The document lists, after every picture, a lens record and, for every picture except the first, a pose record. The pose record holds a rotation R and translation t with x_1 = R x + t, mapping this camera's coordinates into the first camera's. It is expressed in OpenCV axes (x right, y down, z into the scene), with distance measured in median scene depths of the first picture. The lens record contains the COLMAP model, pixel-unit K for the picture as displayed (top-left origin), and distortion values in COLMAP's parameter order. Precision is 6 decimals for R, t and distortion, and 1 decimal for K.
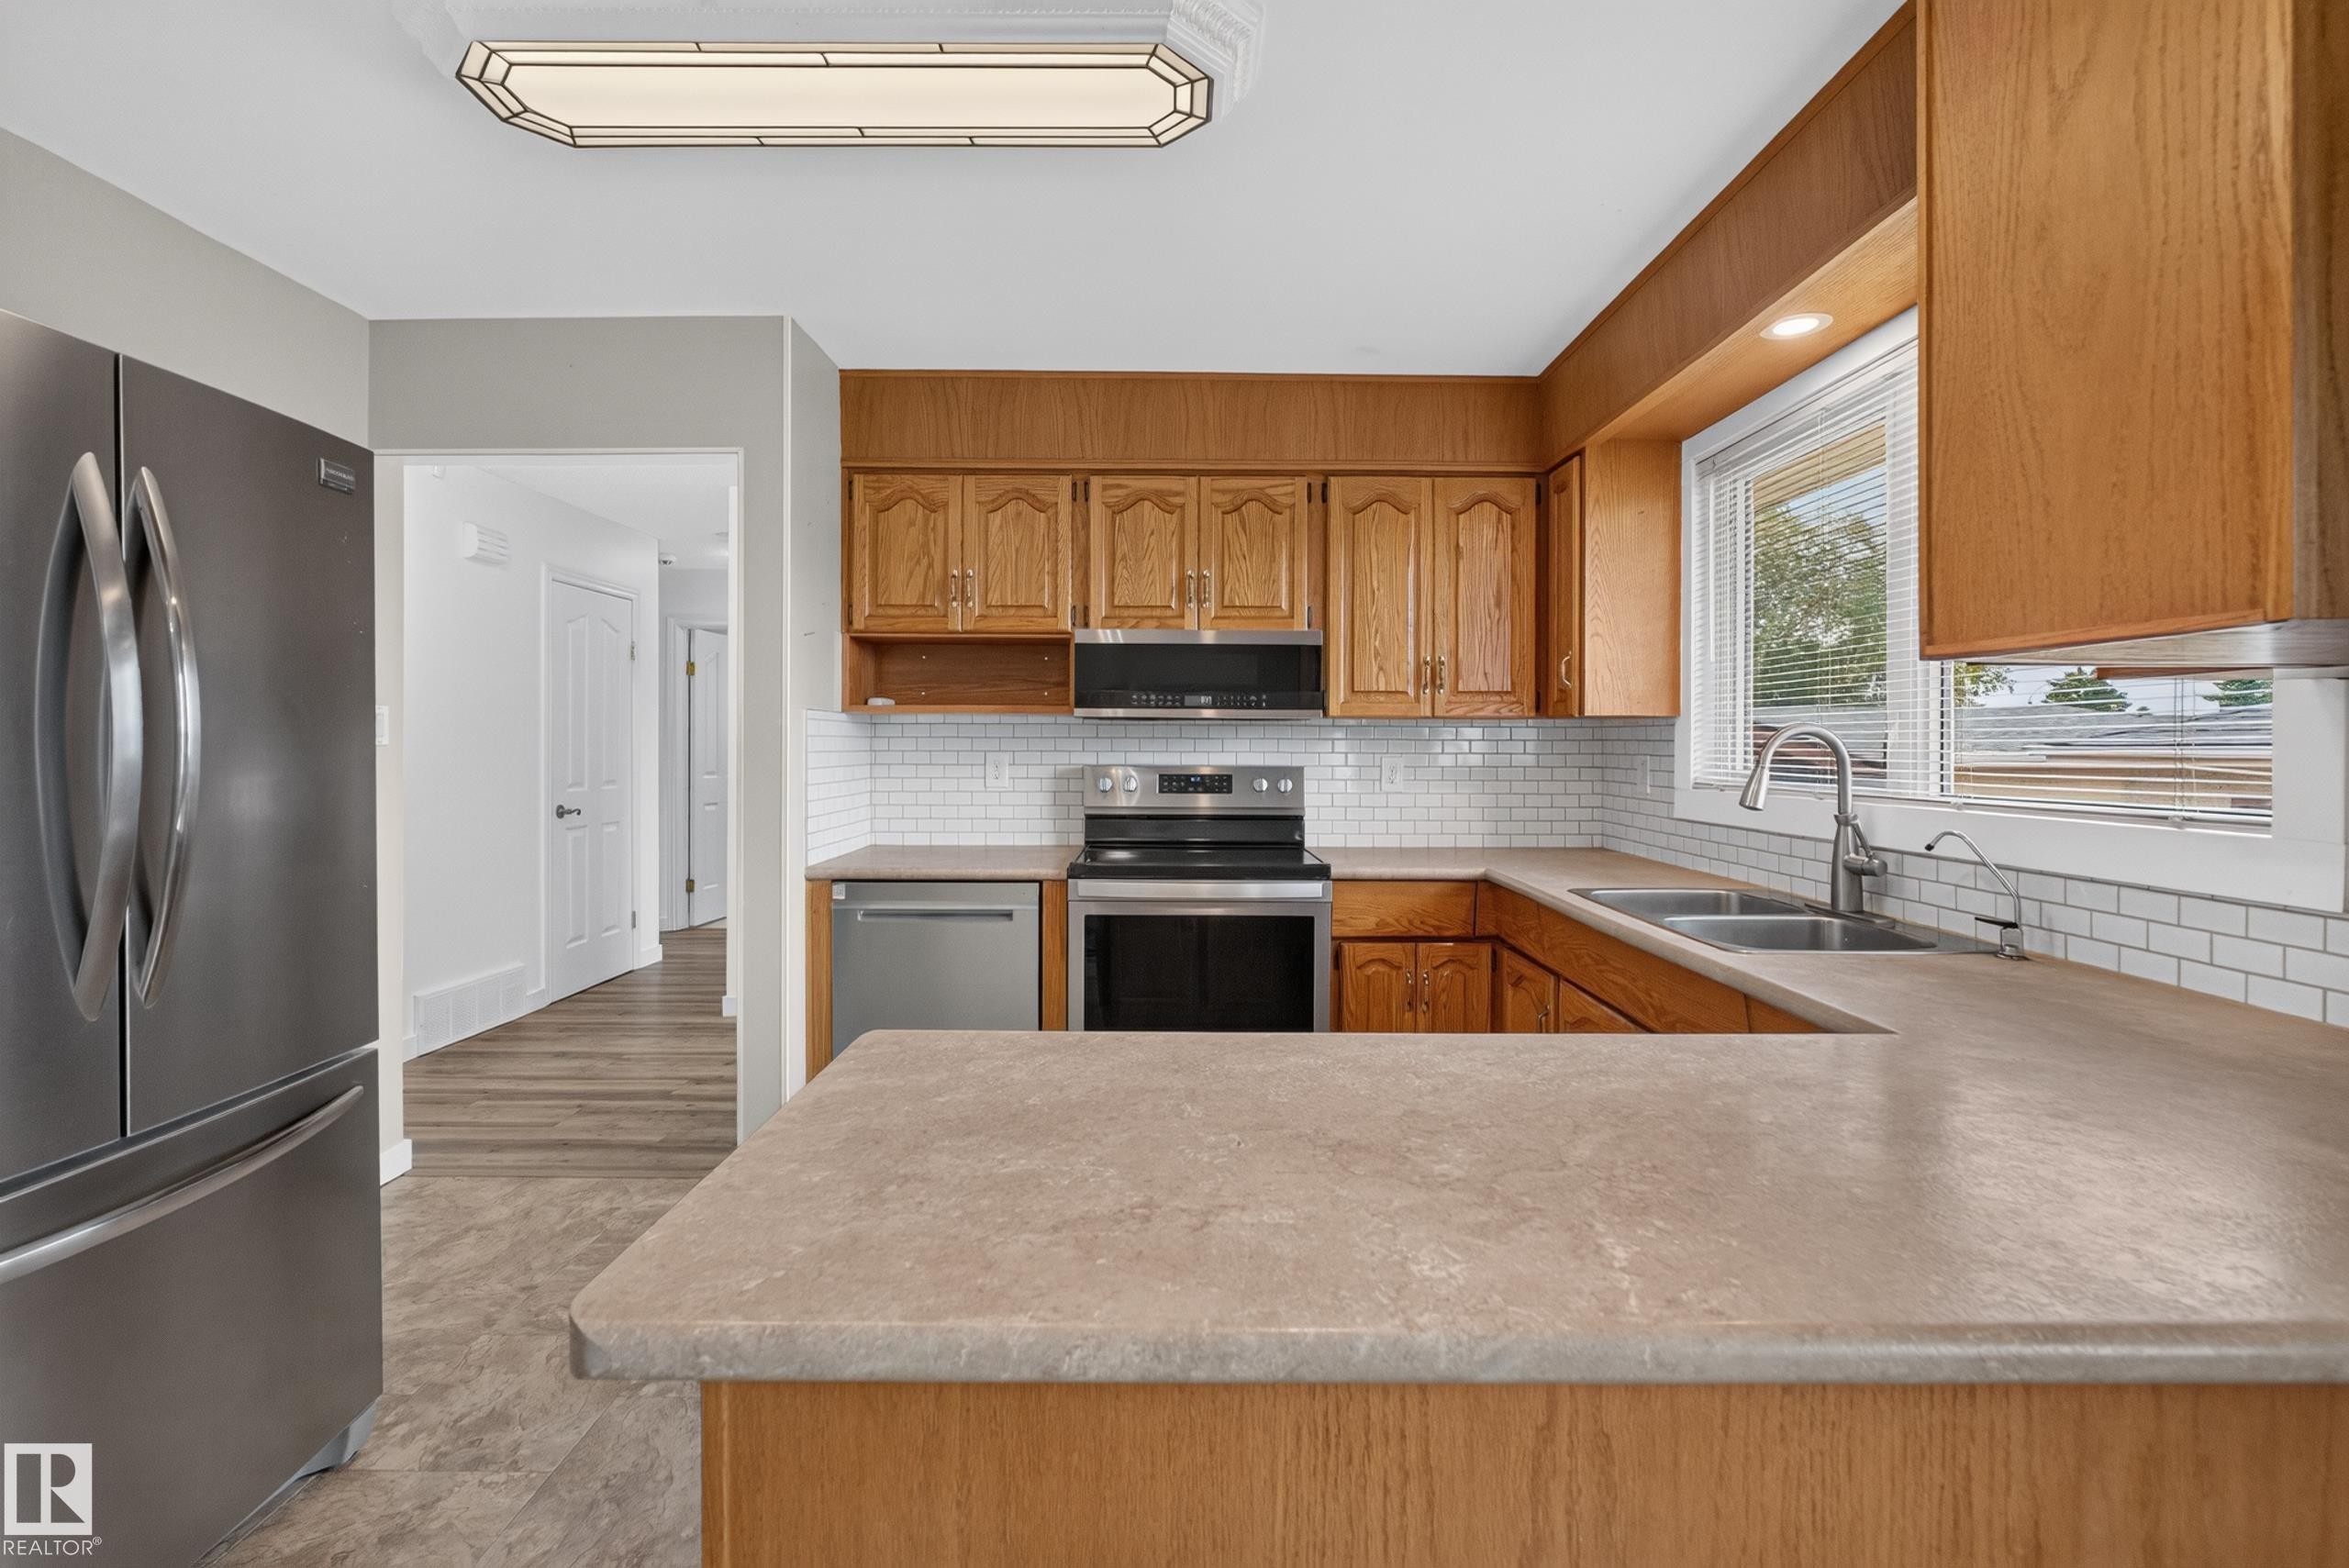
lens RADIAL K [[1009.1, 0, 1184.8], [0, 1009.1, 751.4], [0, 0, 1]] dist [-0.011660, 0.000423]
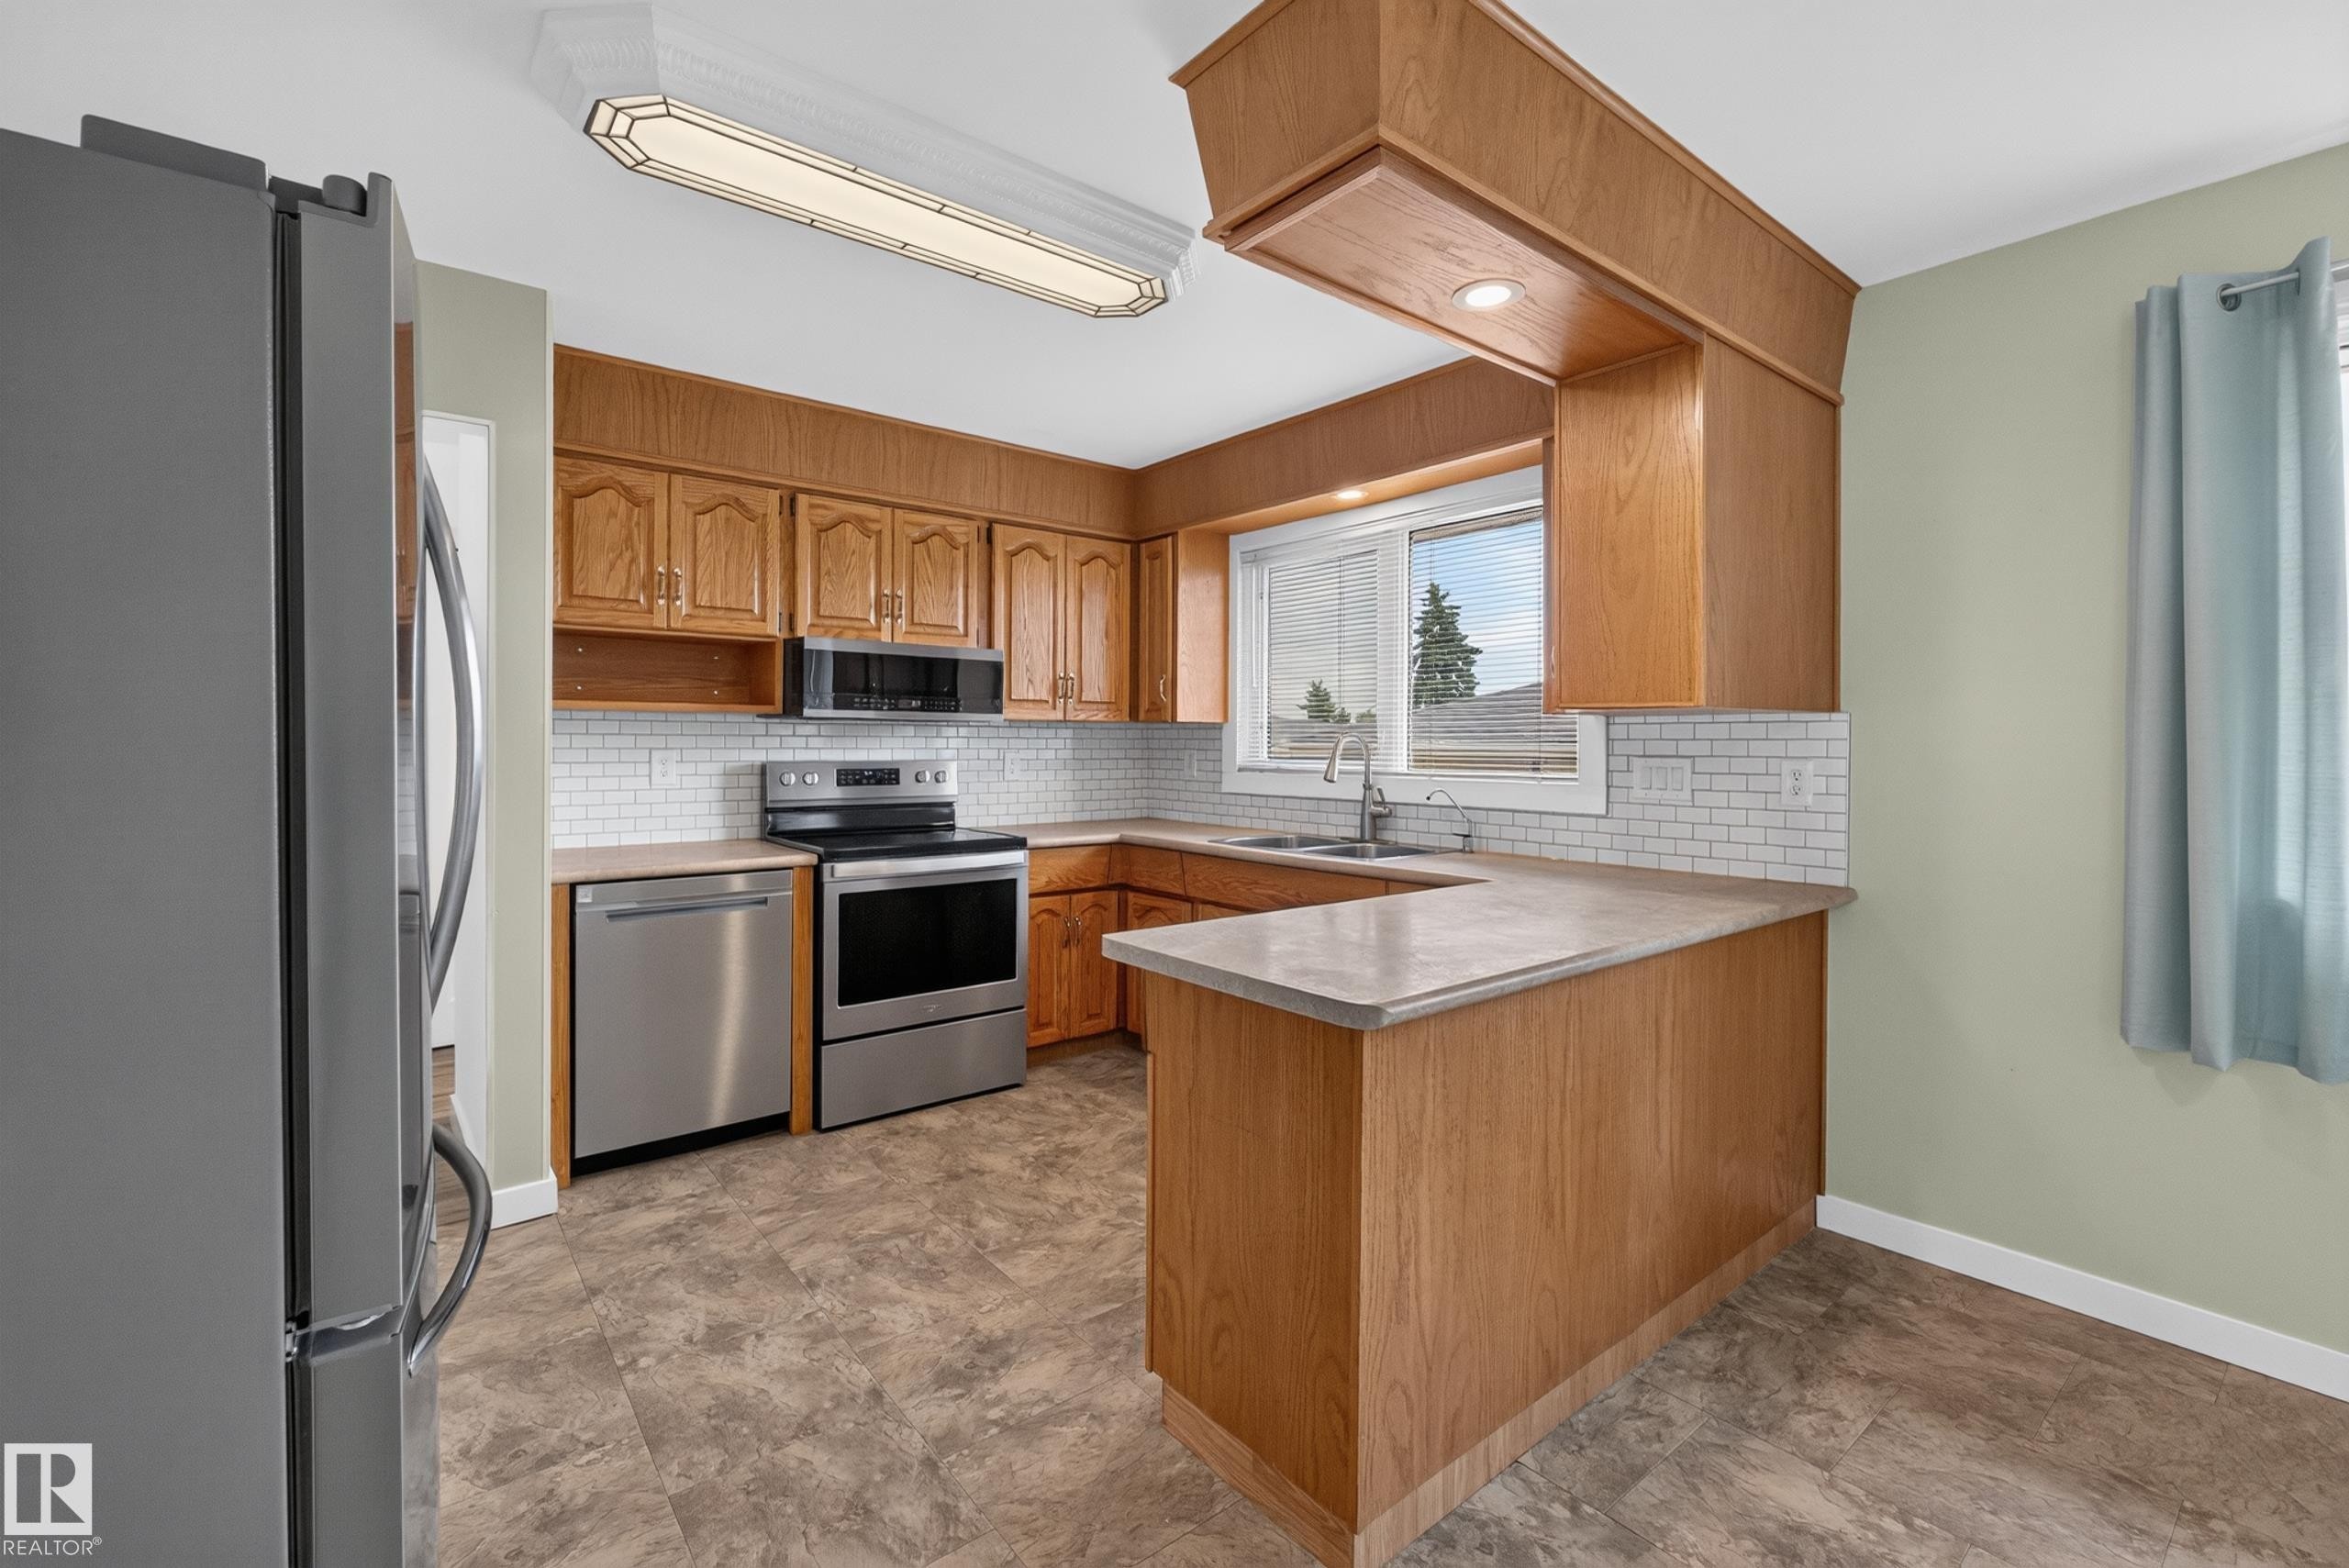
lens RADIAL K [[1013.3, 0, 1166.4], [0, 1013.3, 749.9], [0, 0, 1]] dist [-0.011795, 0.000564]
pose [[0.784087, -0.005146, 0.620630, -0.457340], [0.002727, 0.999985, 0.004846, -0.002527], [-0.620645, -0.002107, 0.784089, -0.095418]]
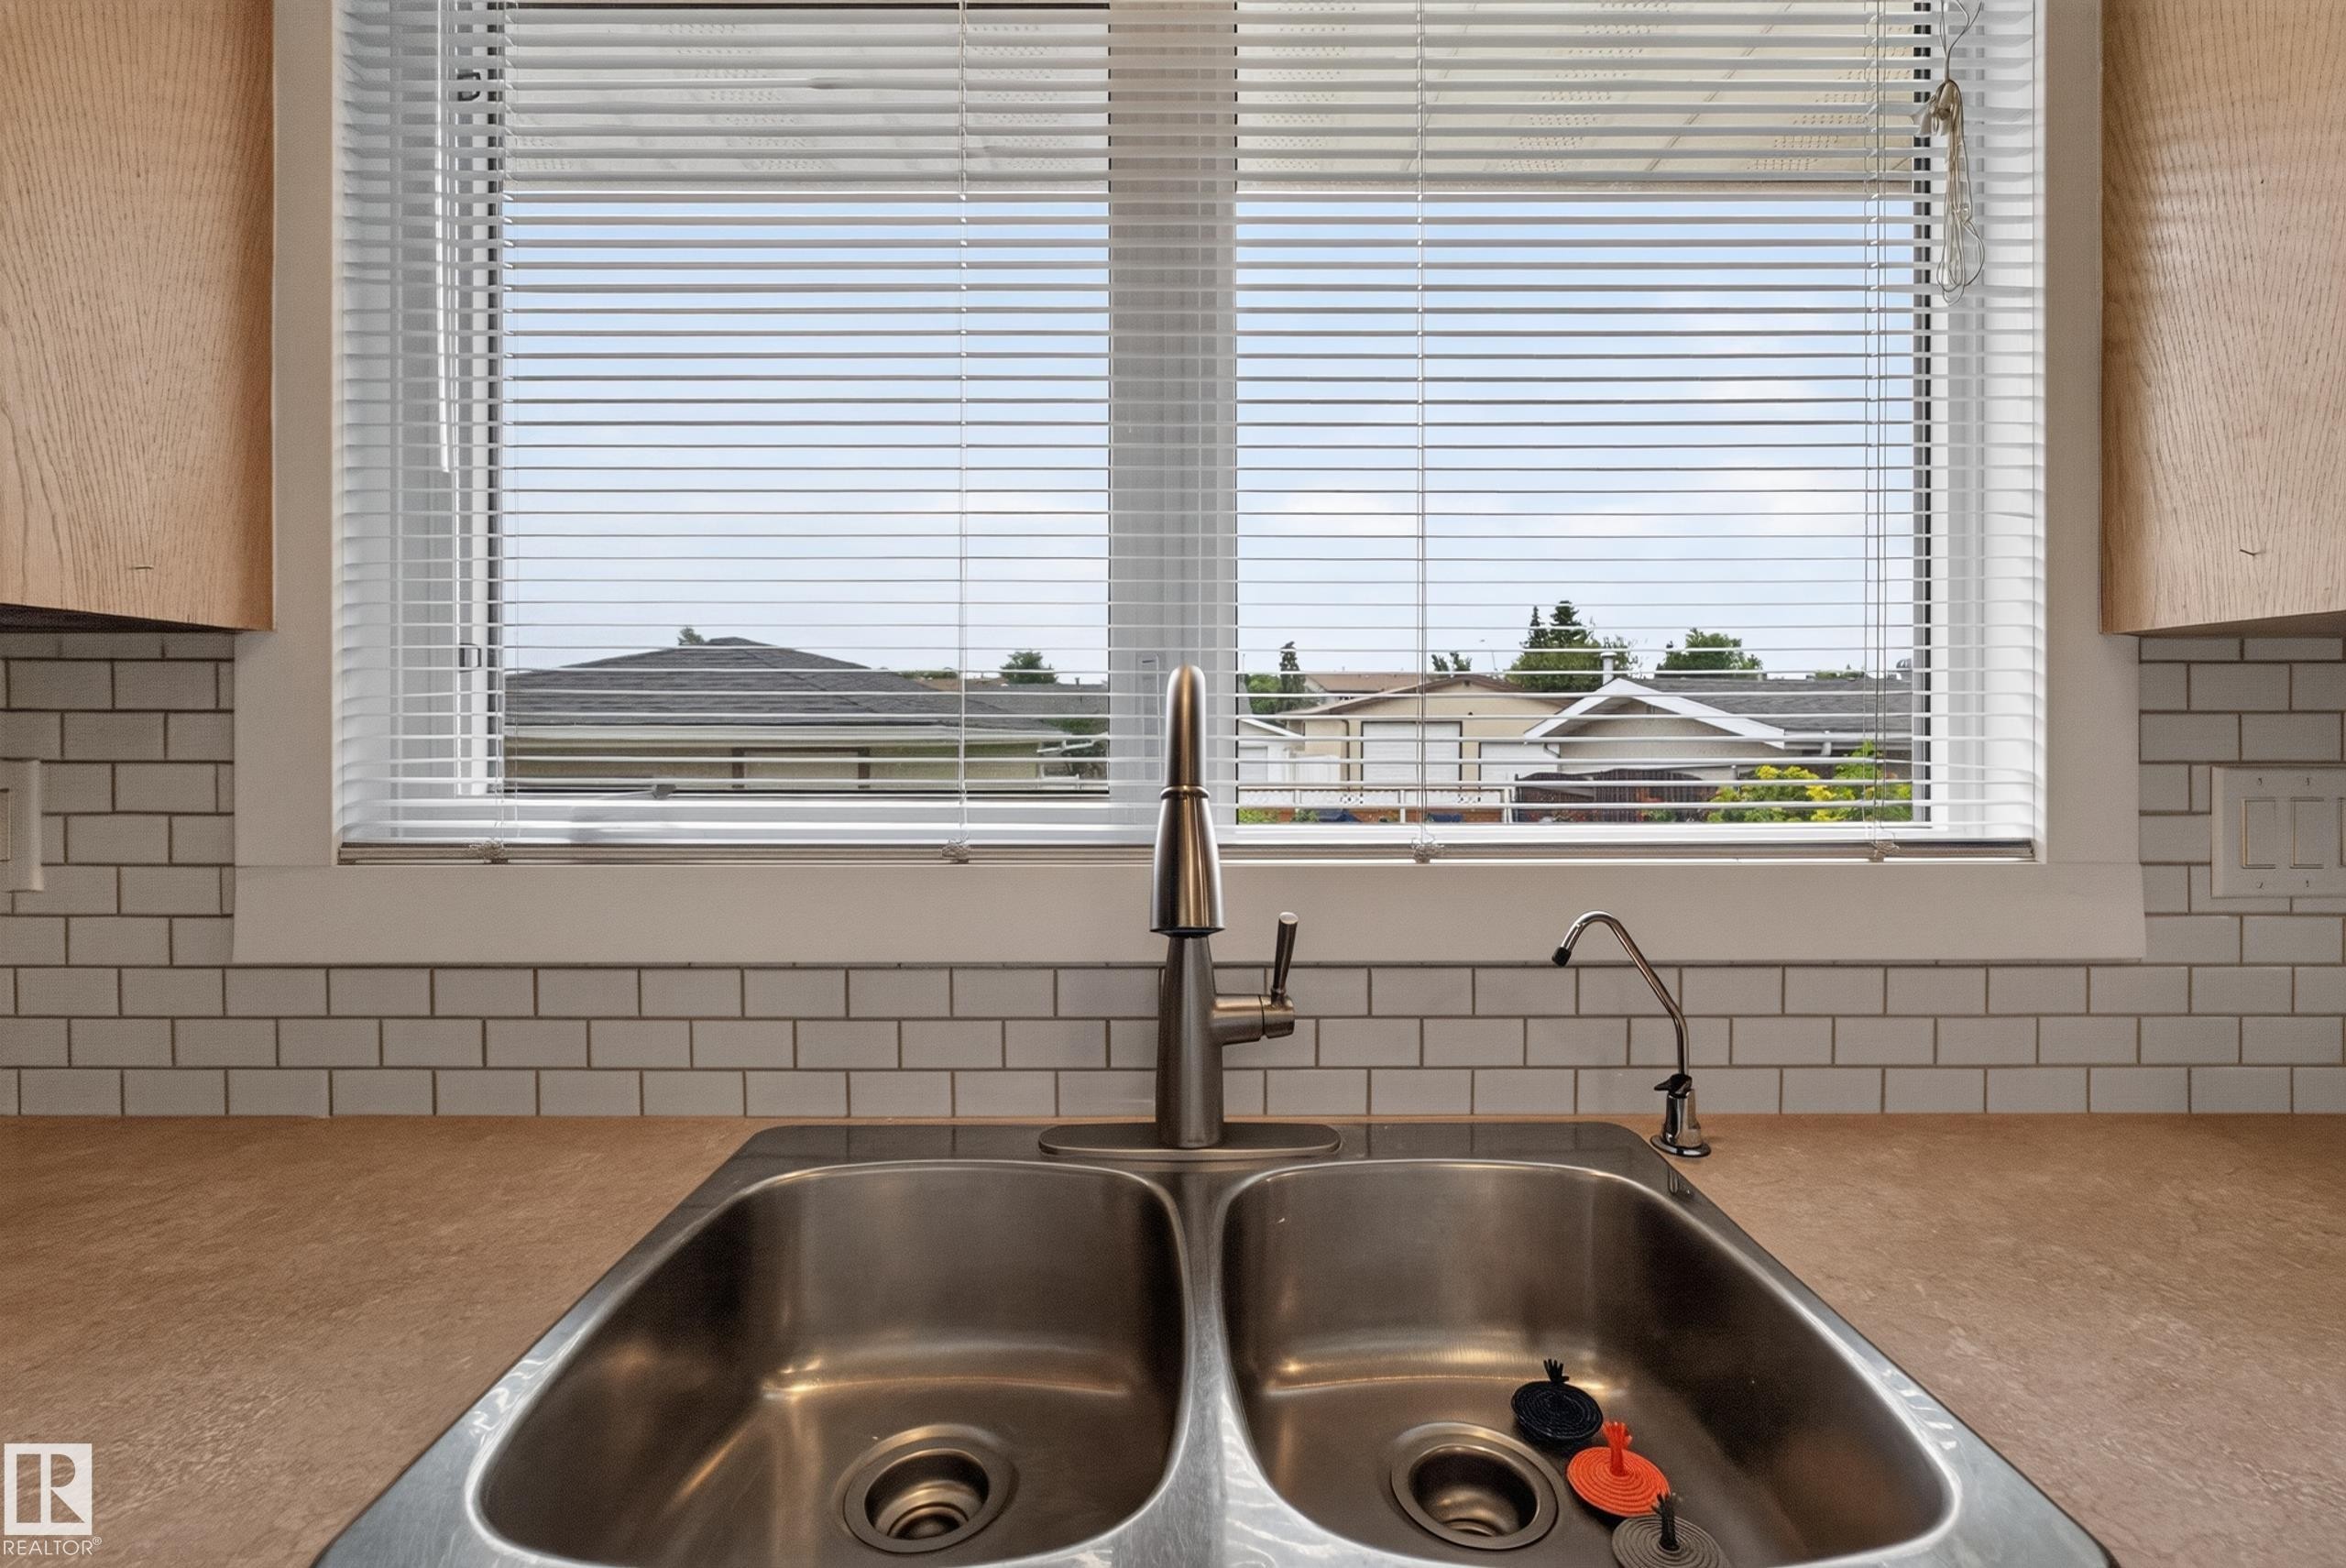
lens RADIAL K [[1499.3, 0, 1173.1], [0, 1499.3, 749.8], [0, 0, 1]] dist [0.002711, 0.001275]
pose [[0.000543, -0.001379, 0.999999, 0.028338], [0.007607, 0.999970, 0.001375, 0.002211], [-0.999971, 0.007607, 0.000554, 0.669629]]
